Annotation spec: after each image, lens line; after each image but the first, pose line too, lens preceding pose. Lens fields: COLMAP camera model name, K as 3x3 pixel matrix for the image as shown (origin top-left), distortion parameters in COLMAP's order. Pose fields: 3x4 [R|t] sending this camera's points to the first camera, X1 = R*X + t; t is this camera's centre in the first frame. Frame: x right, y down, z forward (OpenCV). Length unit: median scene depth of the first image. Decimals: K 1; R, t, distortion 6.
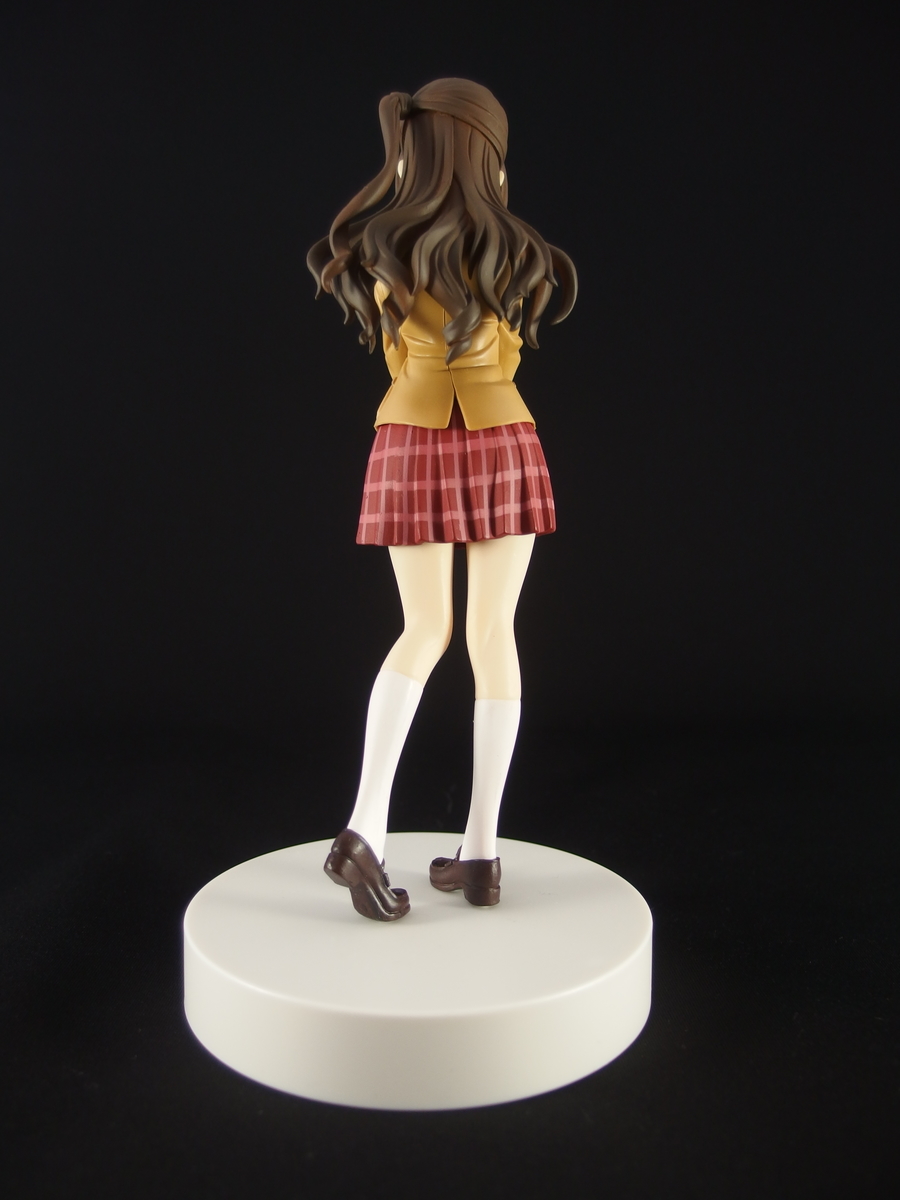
lens RADIAL K [[1014.8, 0, 455.7], [0, 1014.8, 605.0], [0, 0, 1]] dist [-0.078491, 0.022273]
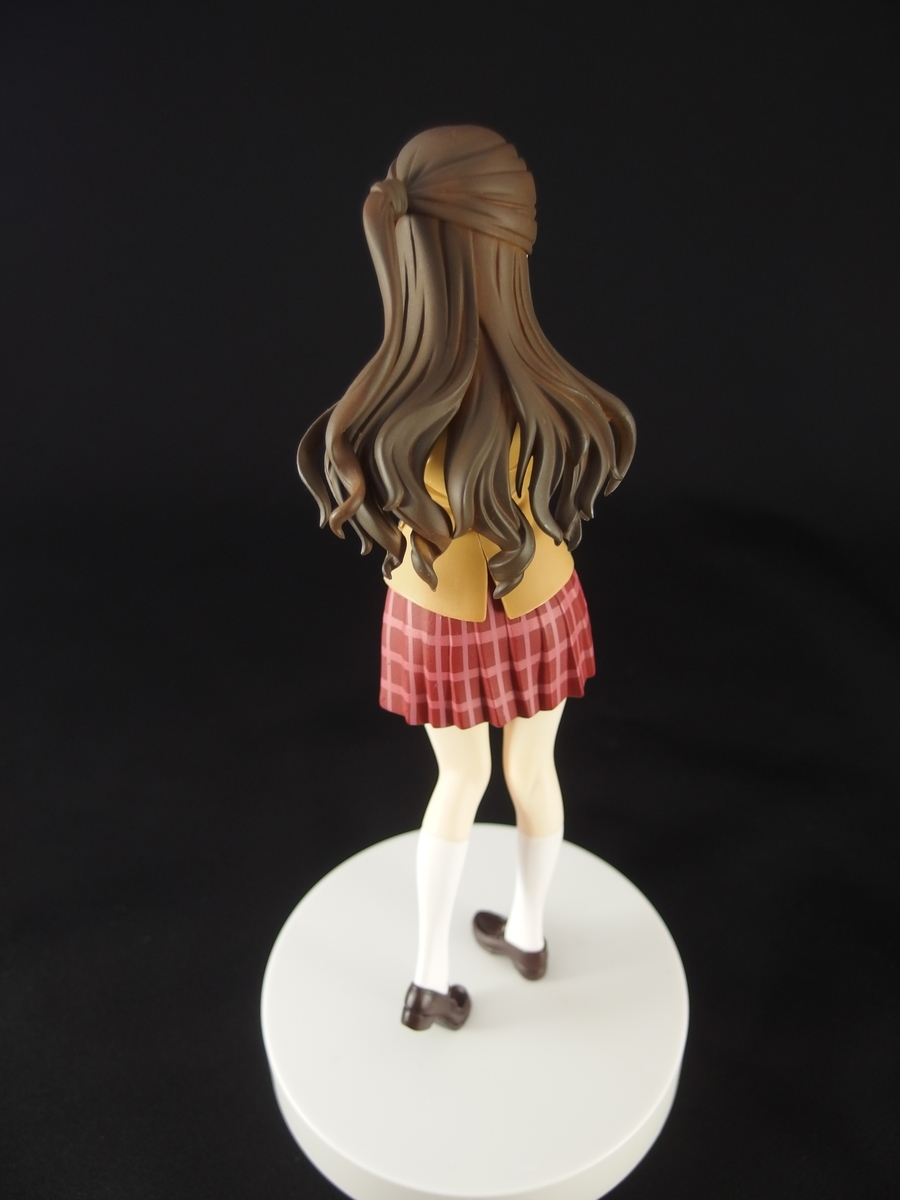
lens RADIAL K [[1014.8, 0, 452.4], [0, 1014.8, 607.3], [0, 0, 1]] dist [-0.078491, 0.022273]
pose [[0.987044, -0.124261, 0.101509, -0.120895], [0.060658, 0.874675, 0.480900, -0.594955], [-0.148544, -0.468512, 0.870880, 0.259723]]
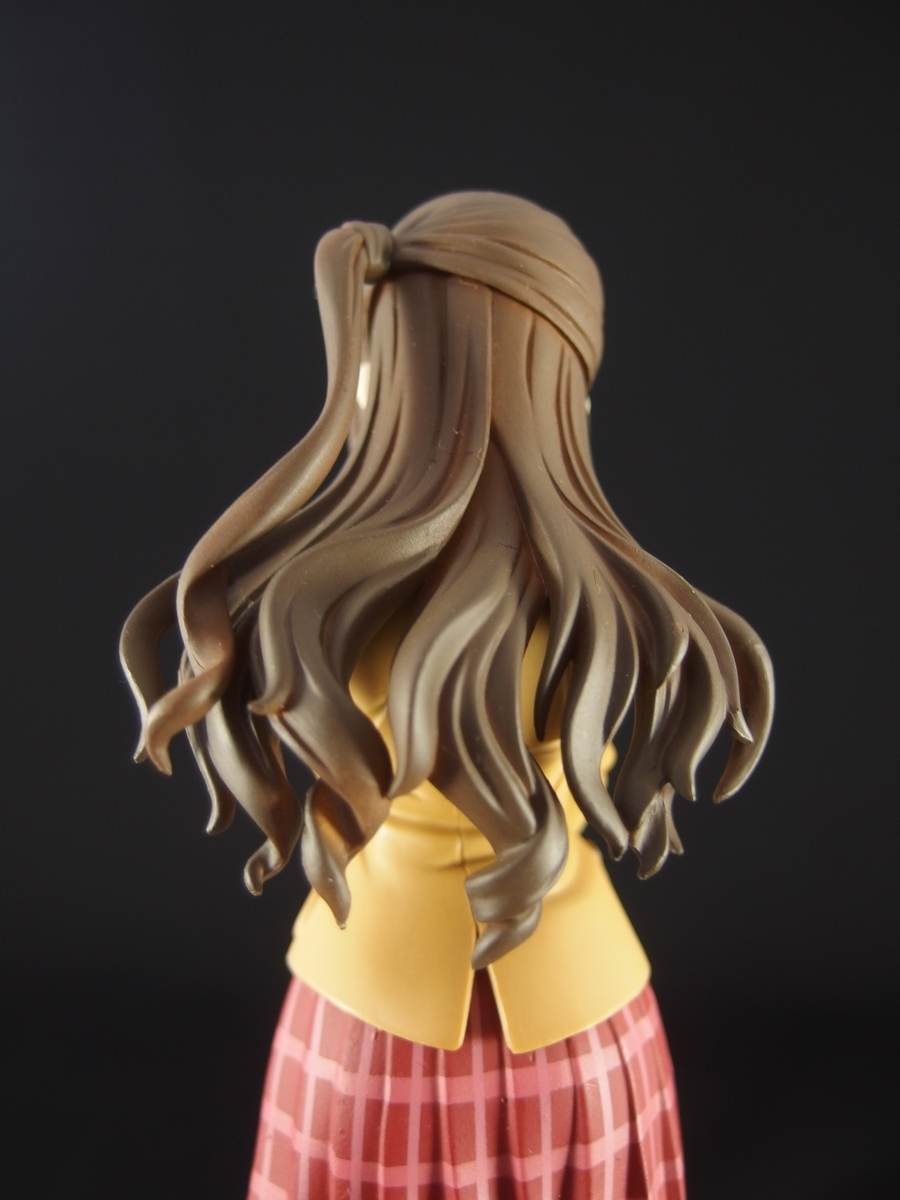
lens RADIAL K [[1014.8, 0, 440.9], [0, 1014.8, 610.7], [0, 0, 1]] dist [-0.078491, 0.022273]
pose [[0.998860, 0.024635, 0.040881, -0.037528], [-0.022845, 0.998783, -0.043704, -0.333232], [-0.041908, 0.042720, 0.998208, 0.580140]]
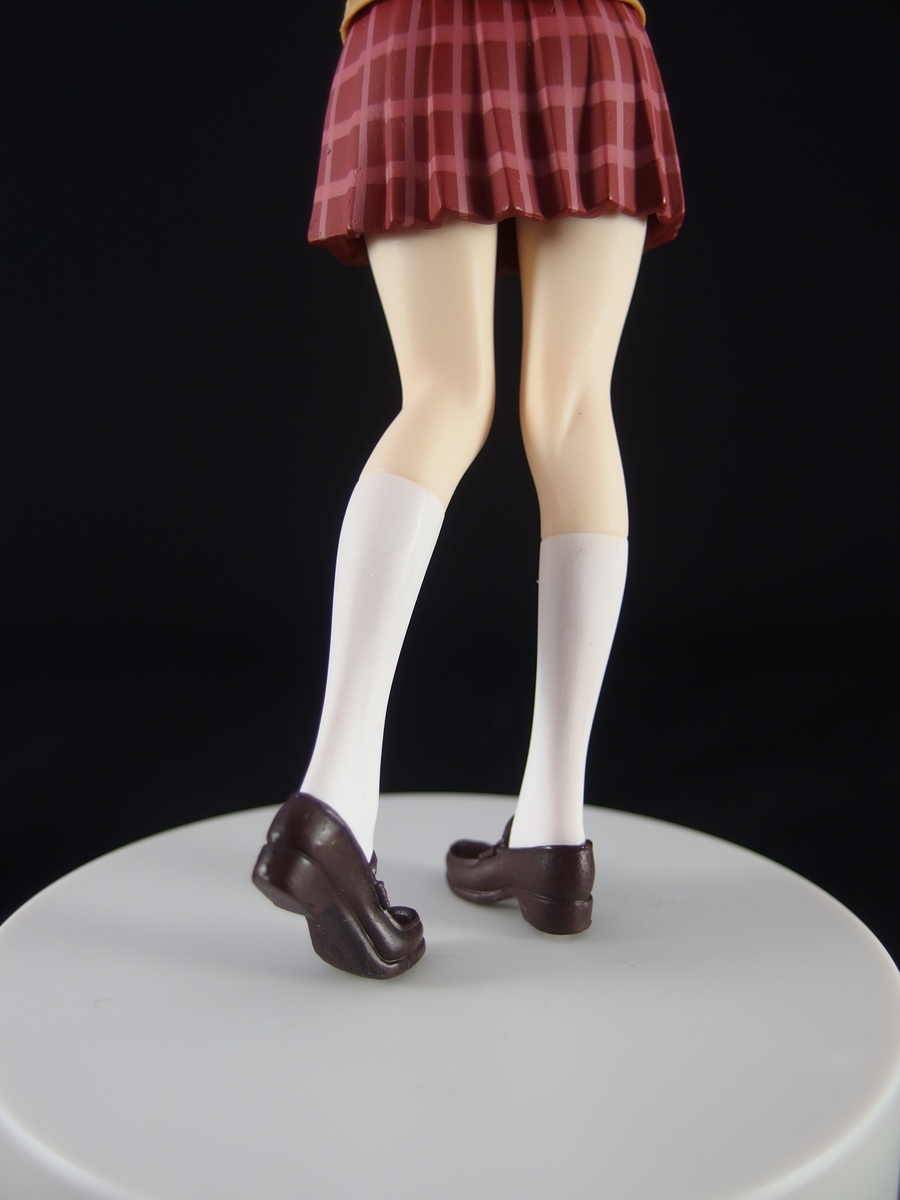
lens RADIAL K [[1014.8, 0, 438.9], [0, 1014.8, 596.5], [0, 0, 1]] dist [-0.078491, 0.022273]
pose [[0.997962, -0.006664, 0.063463, -0.068389], [0.004454, 0.999381, 0.034905, 0.108006], [-0.063656, -0.034552, 0.997374, 0.500512]]
